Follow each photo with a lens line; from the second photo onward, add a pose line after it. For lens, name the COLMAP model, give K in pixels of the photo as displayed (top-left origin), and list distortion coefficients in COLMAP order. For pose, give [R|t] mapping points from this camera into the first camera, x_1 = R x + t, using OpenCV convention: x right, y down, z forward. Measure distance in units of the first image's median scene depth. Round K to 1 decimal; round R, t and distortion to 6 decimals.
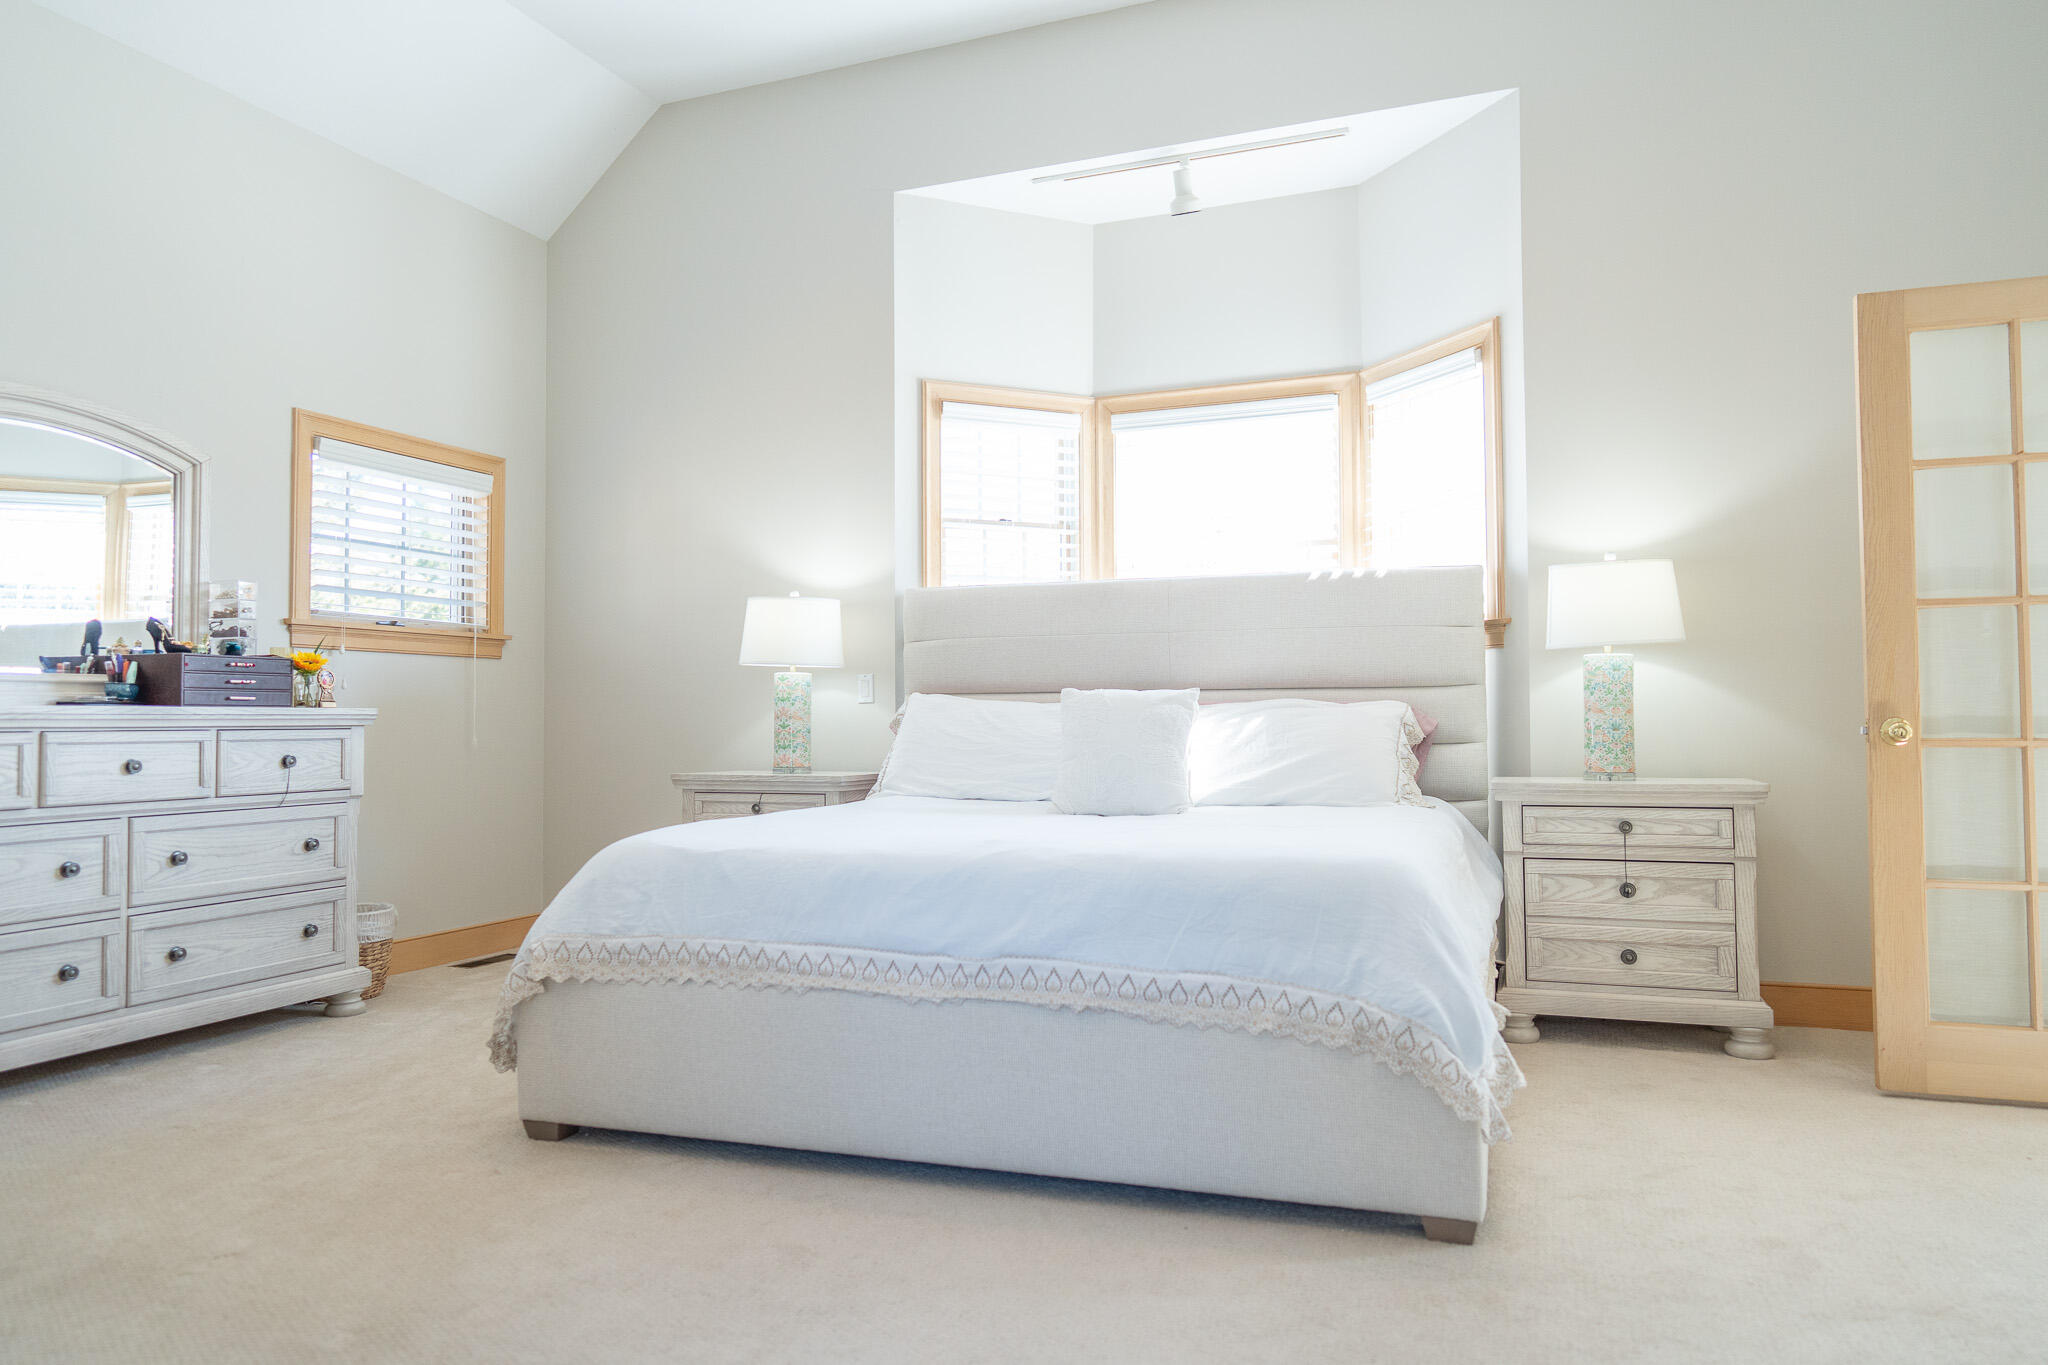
lens RADIAL K [[1355.9, 0, 1022.0], [0, 1355.9, 676.6], [0, 0, 1]] dist [-0.001600, 0.001855]
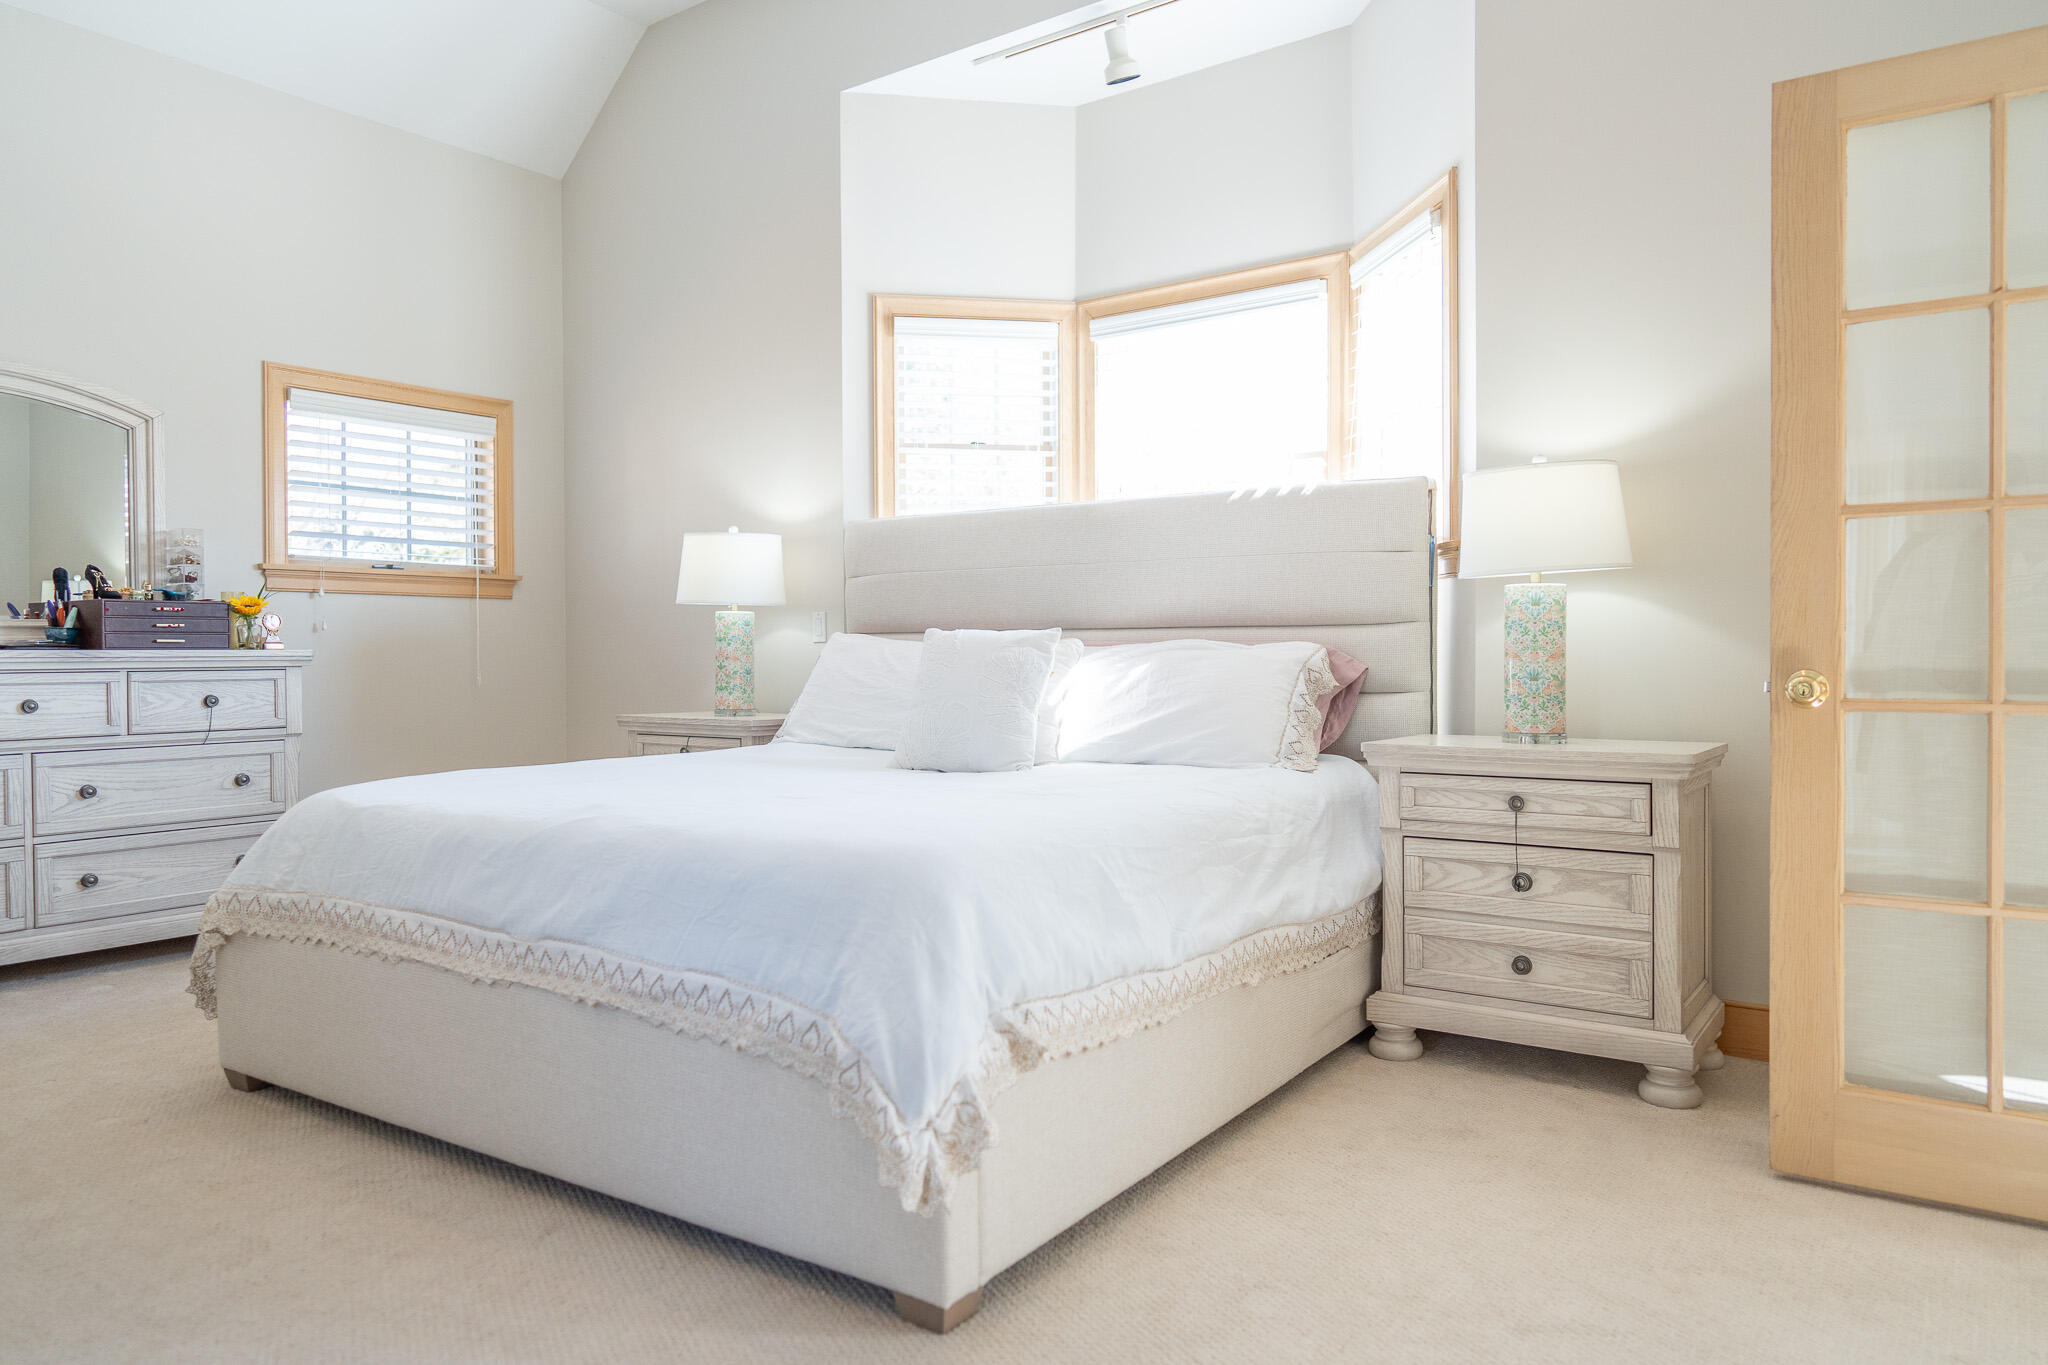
lens RADIAL K [[1354.5, 0, 1022.7], [0, 1354.5, 671.6], [0, 0, 1]] dist [-0.001160, 0.002048]
pose [[0.966328, 0.004787, -0.257269, 0.343887], [0.007693, 0.998843, 0.047481, -0.005277], [0.257199, -0.047862, 0.965173, 0.153540]]
